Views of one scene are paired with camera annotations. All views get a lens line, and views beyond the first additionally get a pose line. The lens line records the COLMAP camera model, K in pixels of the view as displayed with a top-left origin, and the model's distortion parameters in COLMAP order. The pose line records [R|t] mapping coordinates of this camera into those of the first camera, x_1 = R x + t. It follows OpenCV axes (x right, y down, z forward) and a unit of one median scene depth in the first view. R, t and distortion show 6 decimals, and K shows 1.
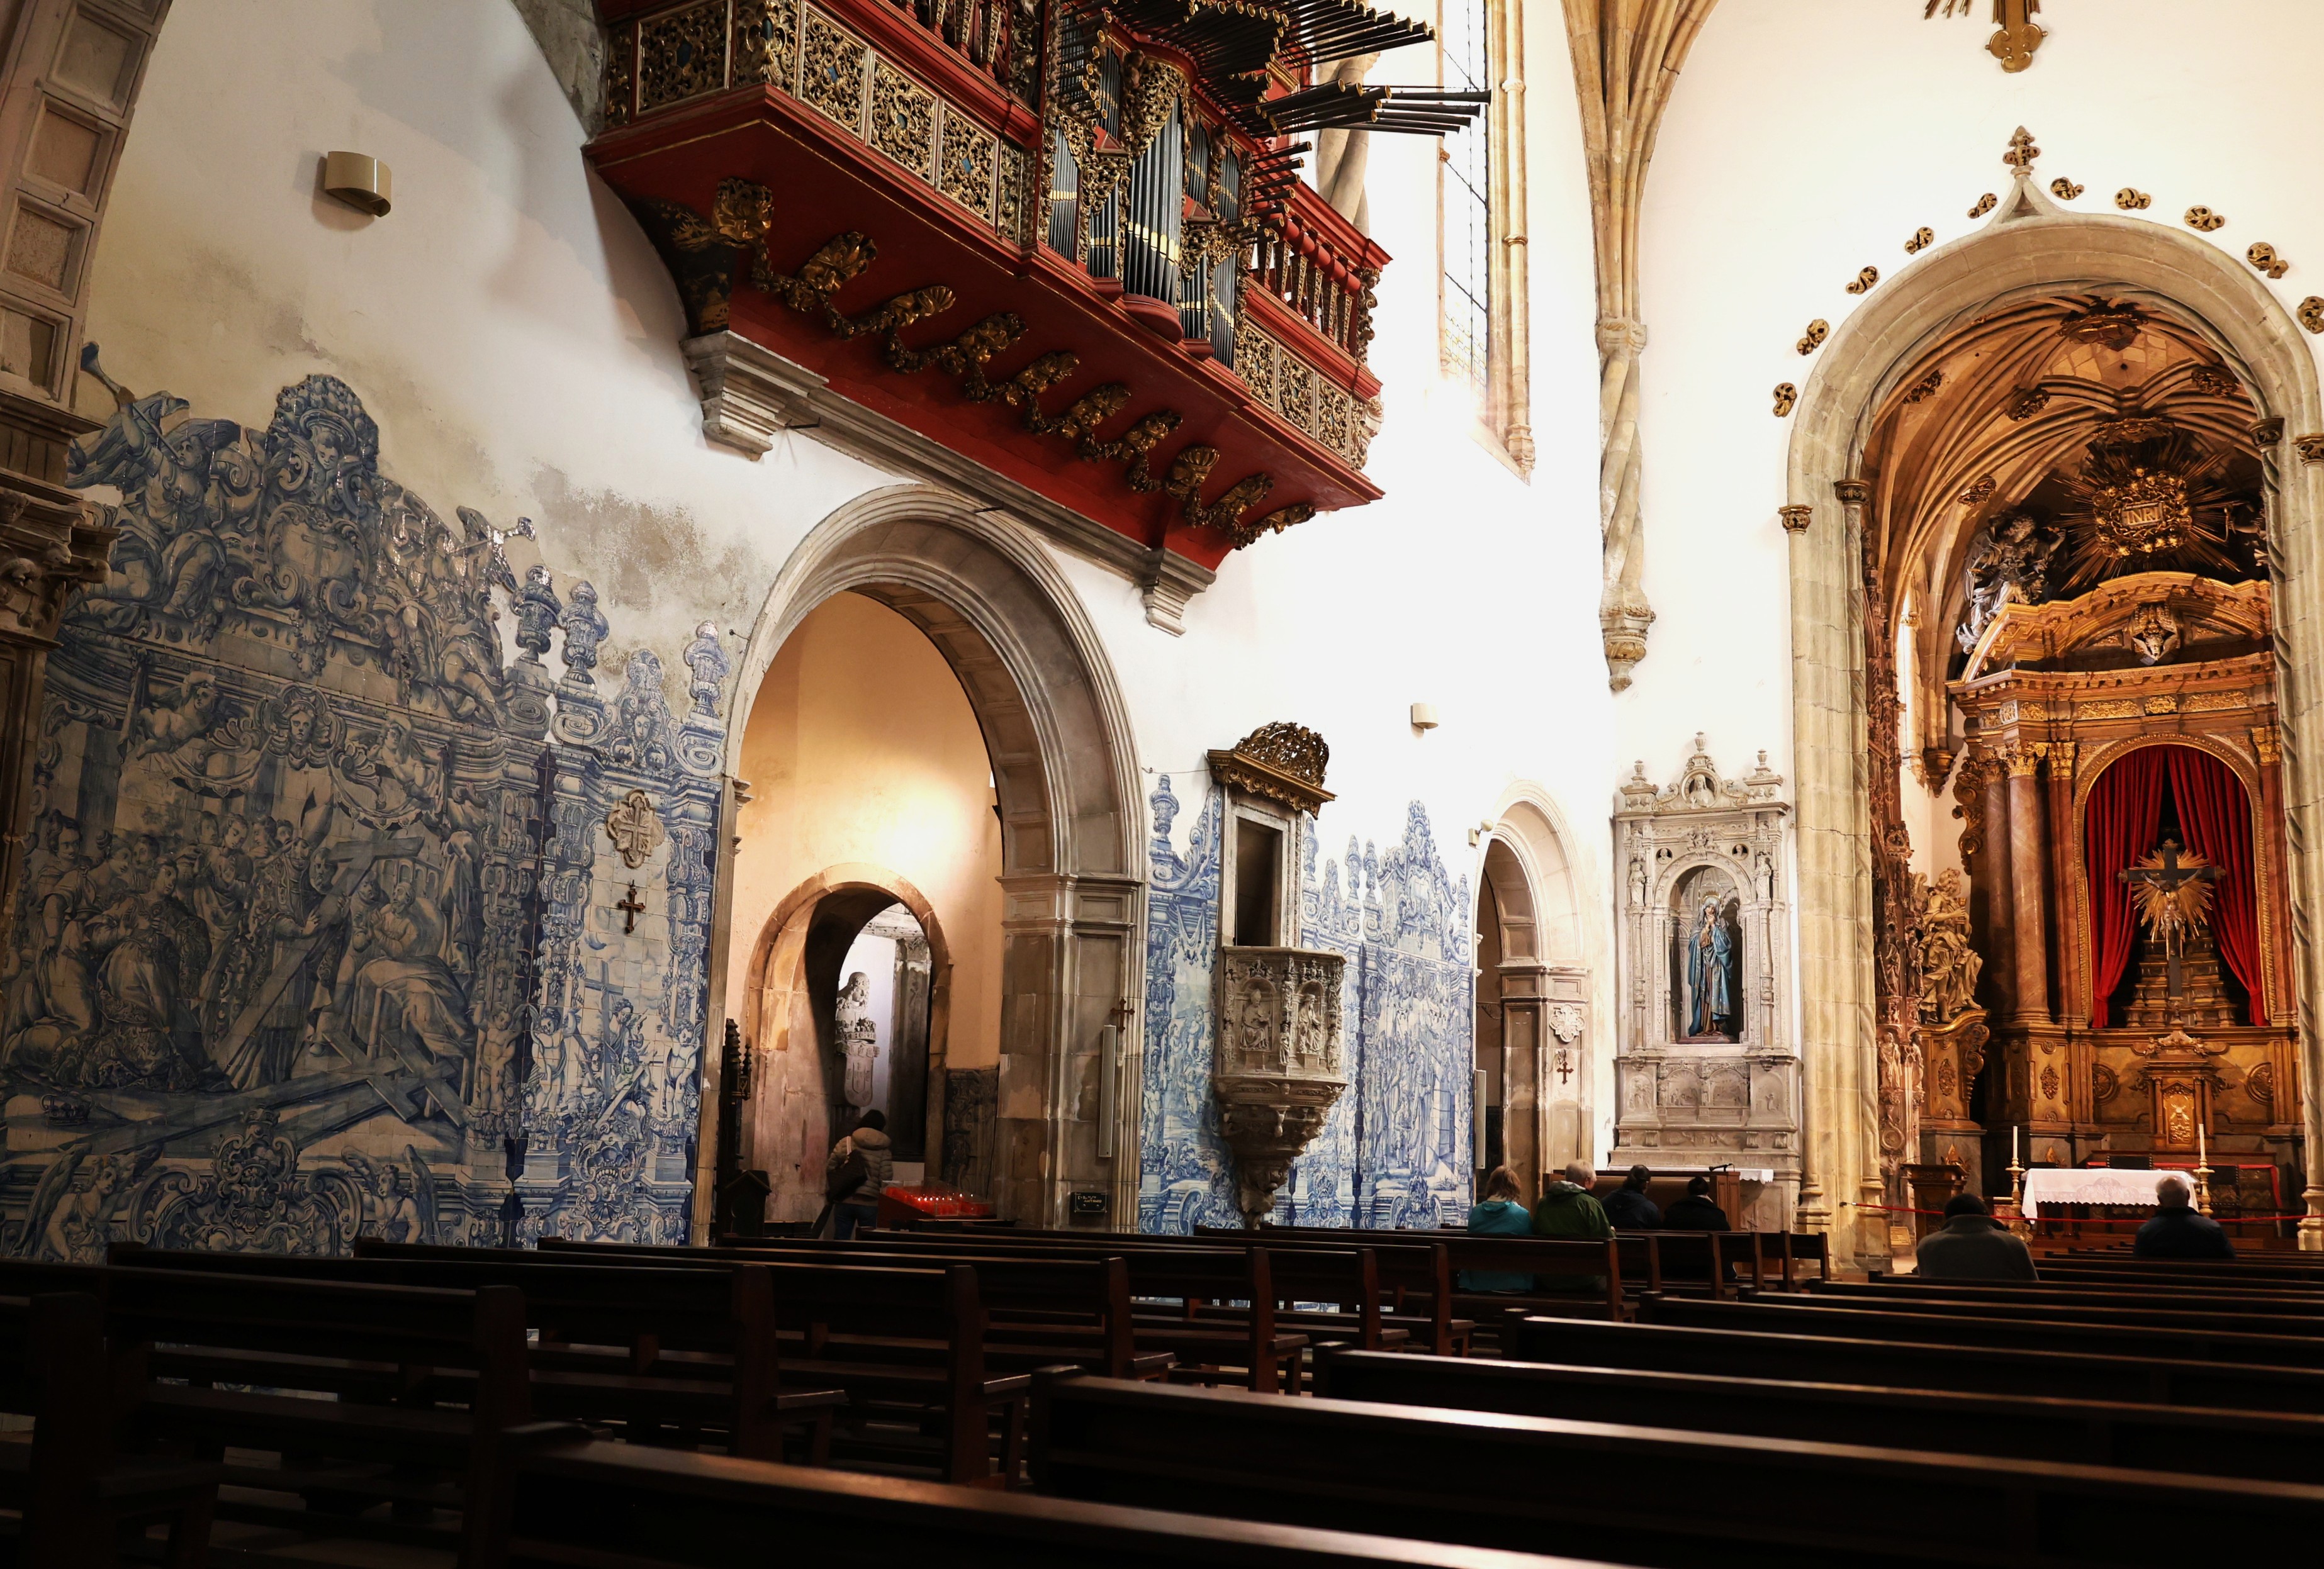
lens RADIAL K [[2172.9, 0, 1162.0], [0, 2172.9, 784.5], [0, 0, 1]] dist [0.098354, -0.117824]
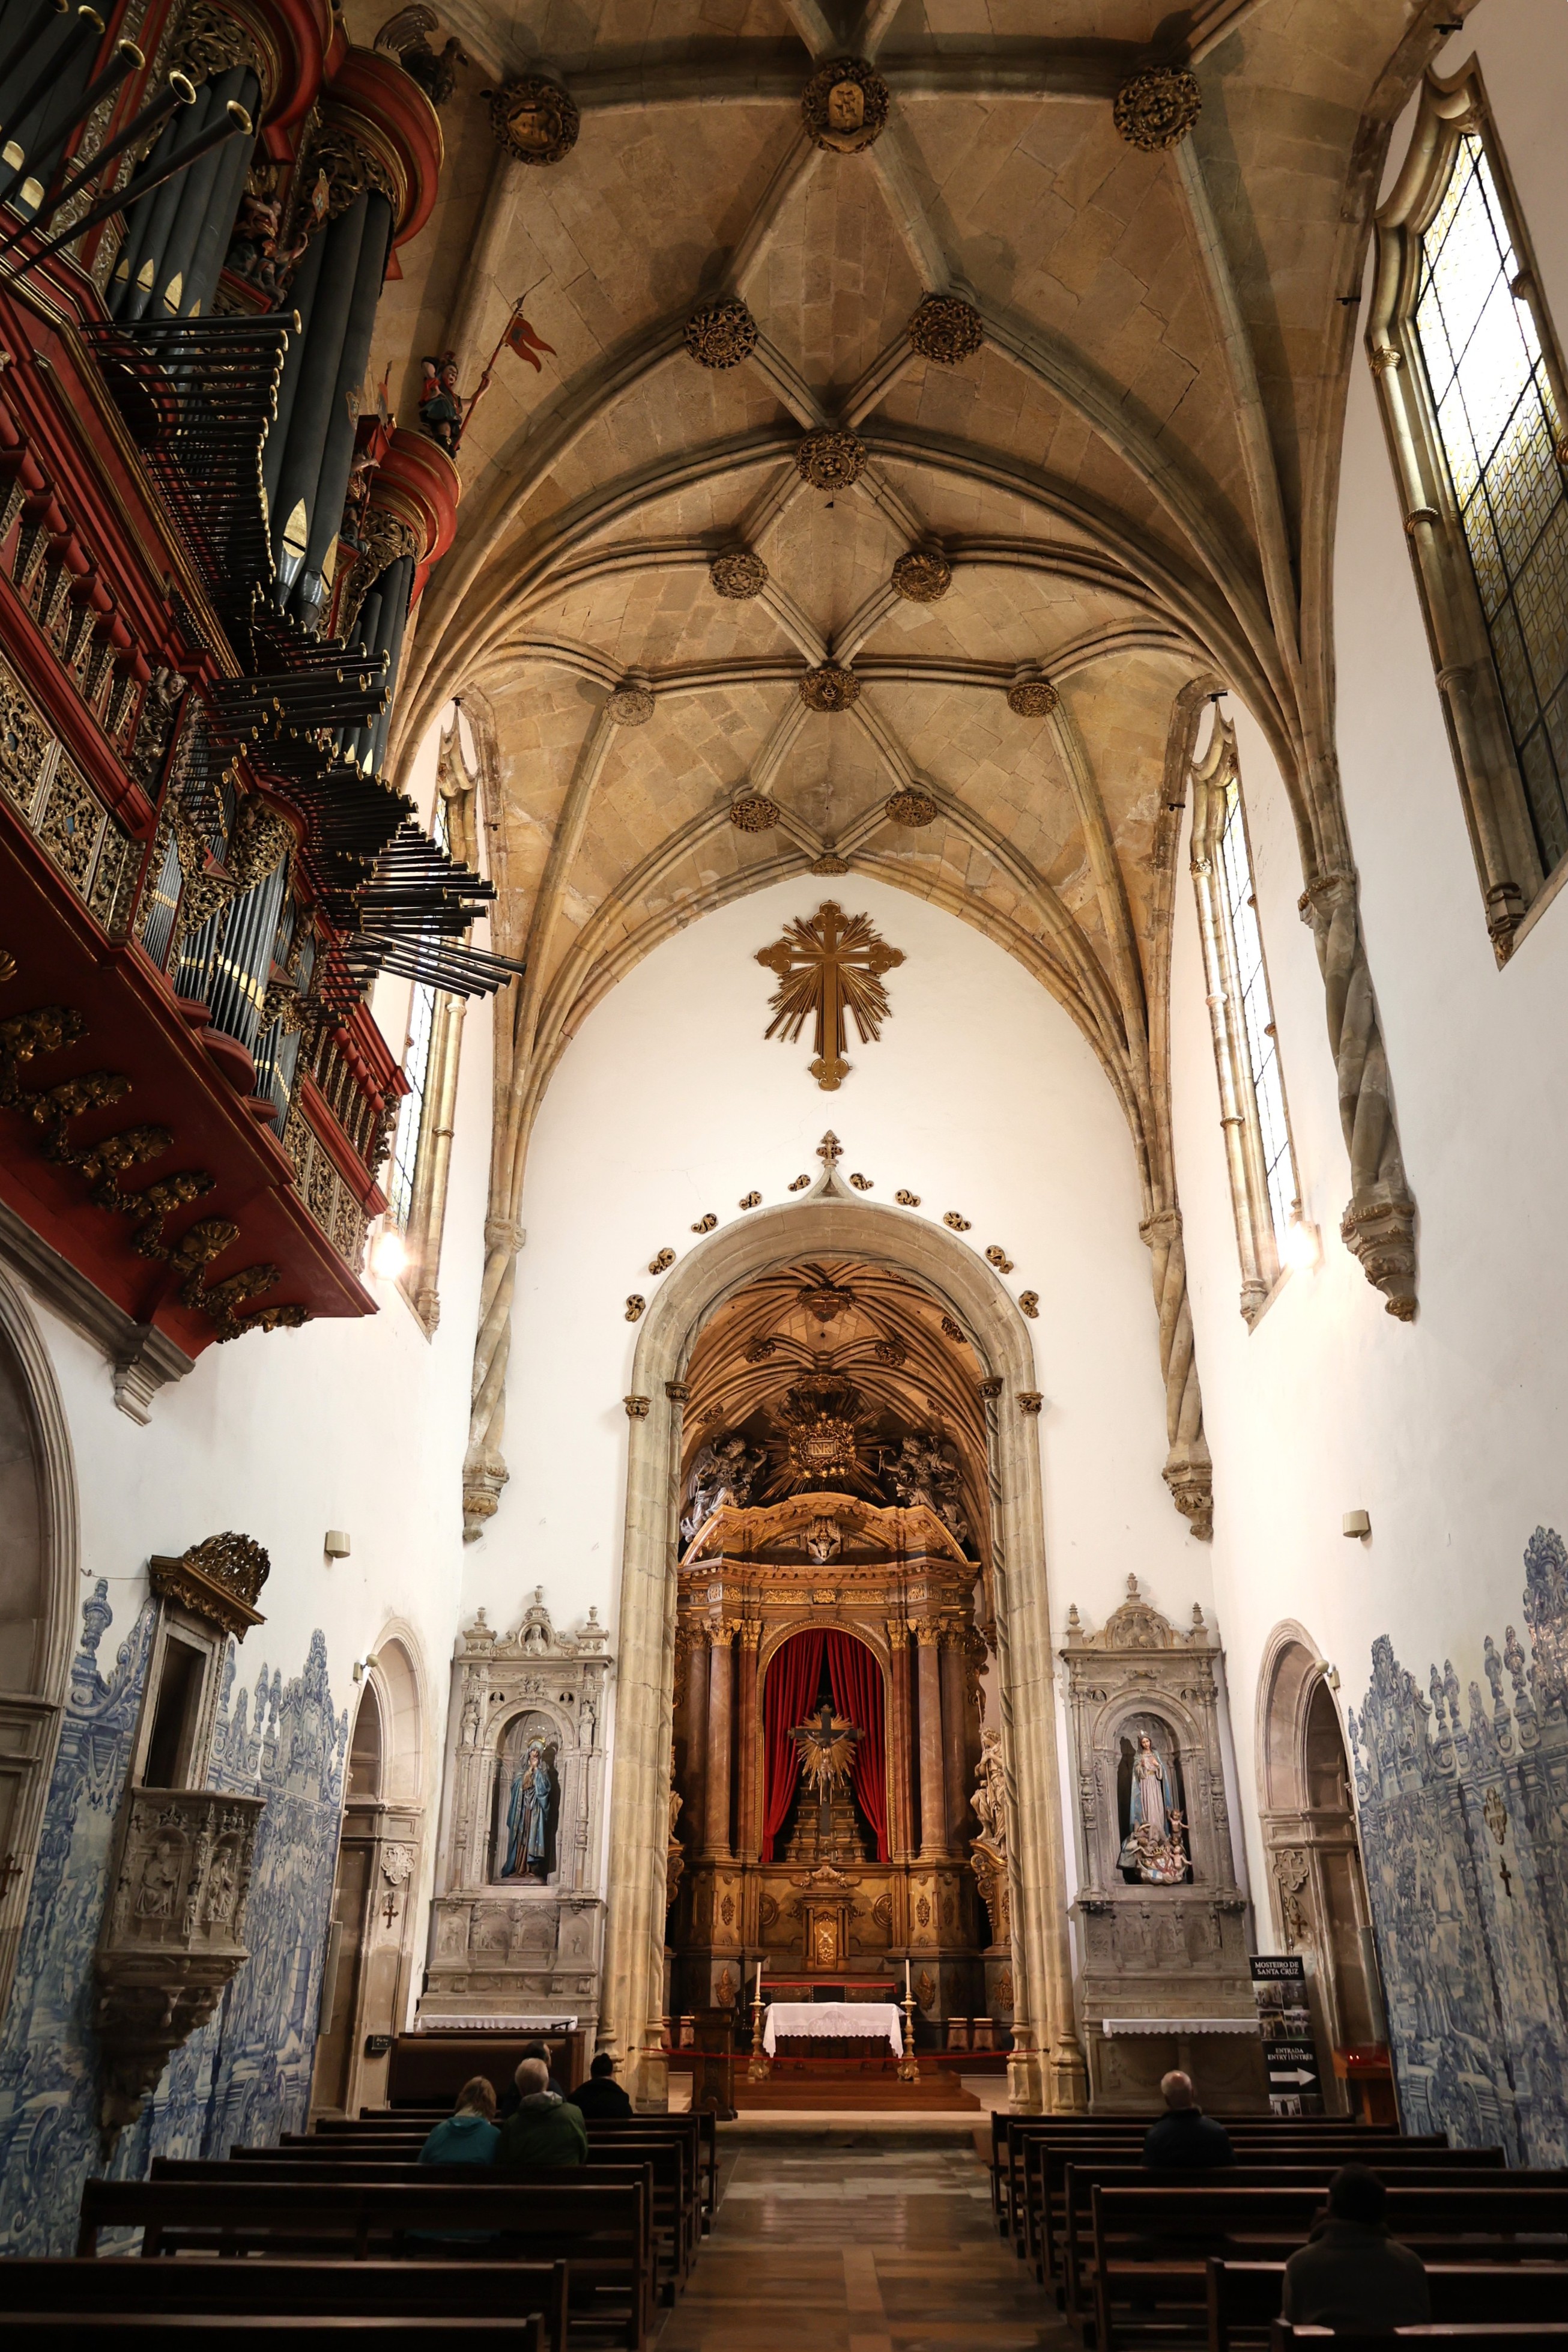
lens RADIAL K [[1669.5, 0, 782.9], [0, 1669.5, 1196.8], [0, 0, 1]] dist [0.004615, 0.011736]
pose [[0.885964, 0.184914, 0.425293, -0.048080], [-0.071583, 0.960604, -0.268543, 0.005953], [-0.458195, 0.207476, 0.864298, 0.174628]]
